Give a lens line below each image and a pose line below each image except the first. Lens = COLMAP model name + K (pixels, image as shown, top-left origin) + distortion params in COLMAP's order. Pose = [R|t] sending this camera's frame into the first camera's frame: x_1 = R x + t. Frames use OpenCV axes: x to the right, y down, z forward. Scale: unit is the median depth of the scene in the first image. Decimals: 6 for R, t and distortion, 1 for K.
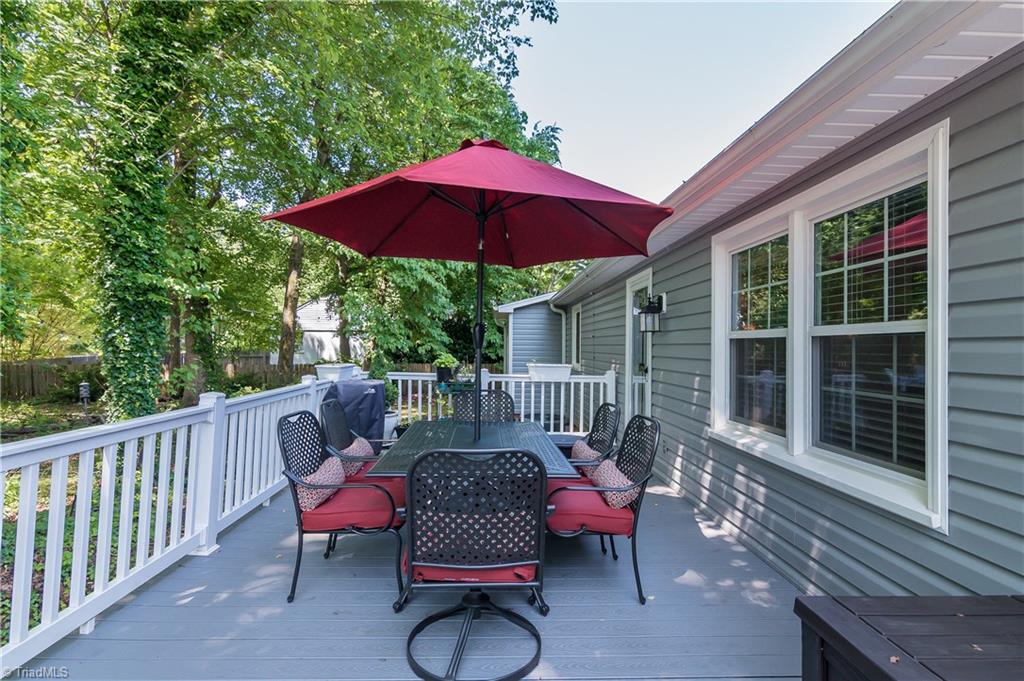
lens RADIAL K [[488.6, 0, 509.6], [0, 488.6, 339.8], [0, 0, 1]] dist [0.002428, 0.002414]
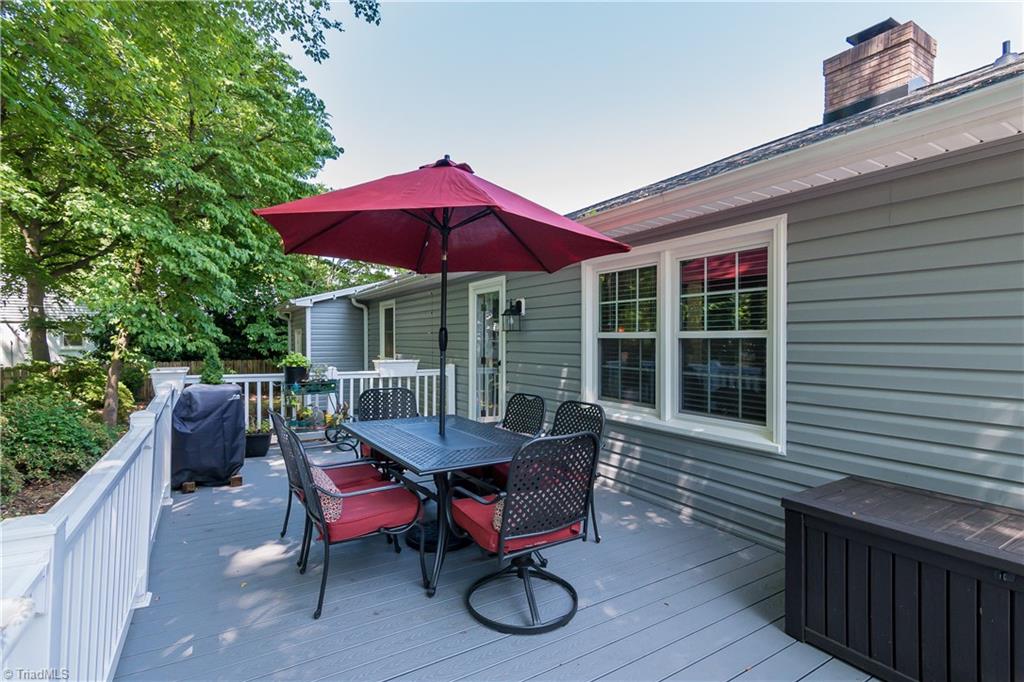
lens RADIAL K [[488.6, 0, 478.4], [0, 488.6, 343.1], [0, 0, 1]] dist [0.002428, 0.002414]
pose [[0.876095, -0.013848, 0.481940, -0.482546], [0.001008, 0.999638, 0.026891, -0.026101], [-0.482138, -0.023073, 0.875791, 0.008571]]
